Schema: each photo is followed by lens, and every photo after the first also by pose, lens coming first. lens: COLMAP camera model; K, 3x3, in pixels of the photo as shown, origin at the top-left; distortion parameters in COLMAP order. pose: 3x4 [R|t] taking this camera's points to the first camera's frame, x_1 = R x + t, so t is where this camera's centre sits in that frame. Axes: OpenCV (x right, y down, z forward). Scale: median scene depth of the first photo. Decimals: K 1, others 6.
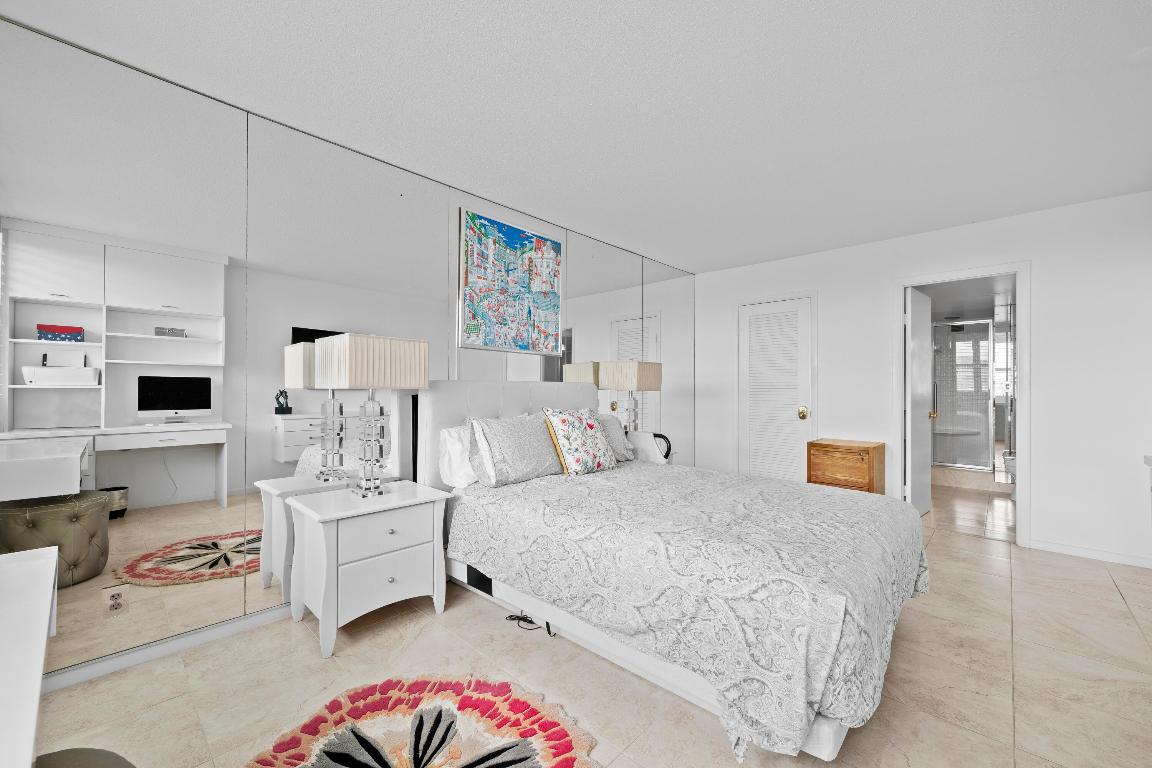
lens RADIAL K [[458.8, 0, 570.6], [0, 458.8, 384.9], [0, 0, 1]] dist [0.002150, 0.000144]
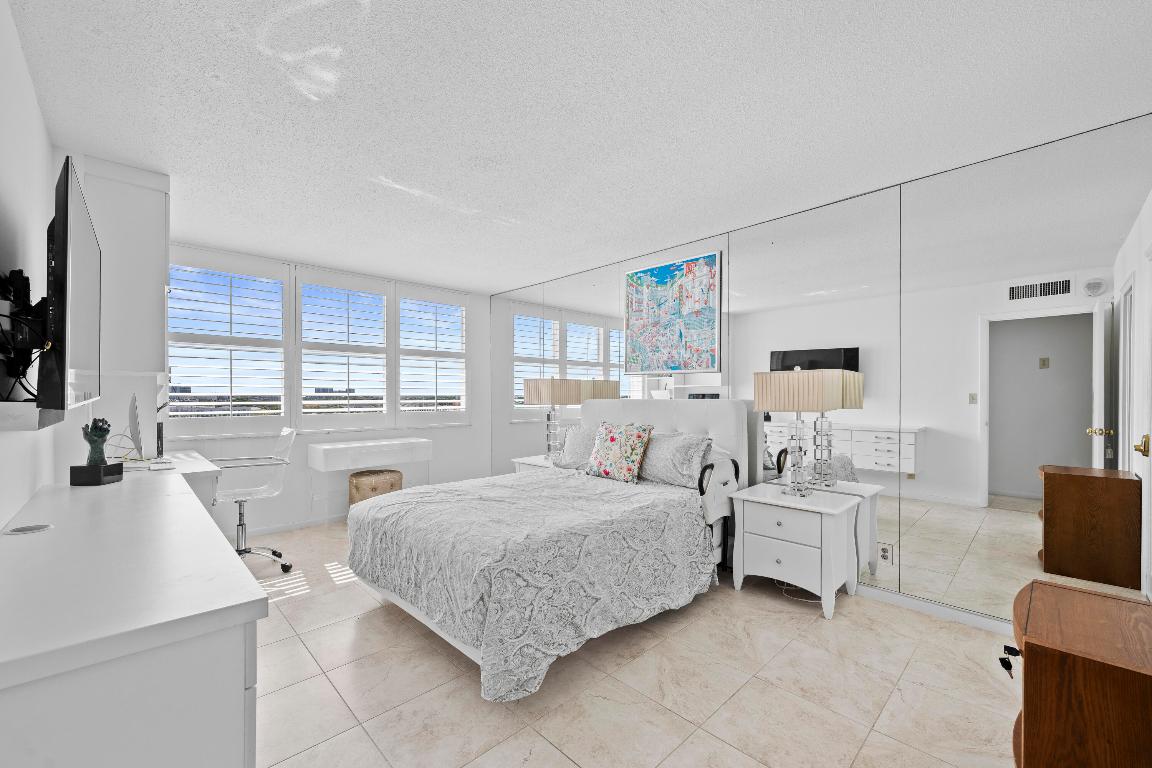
lens RADIAL K [[458.8, 0, 570.6], [0, 458.8, 393.9], [0, 0, 1]] dist [0.002150, 0.000144]
pose [[-0.050251, -0.003021, -0.998732, 1.040540], [0.012061, 0.999921, -0.003631, -0.019026], [0.998664, -0.012228, -0.050211, 0.818945]]
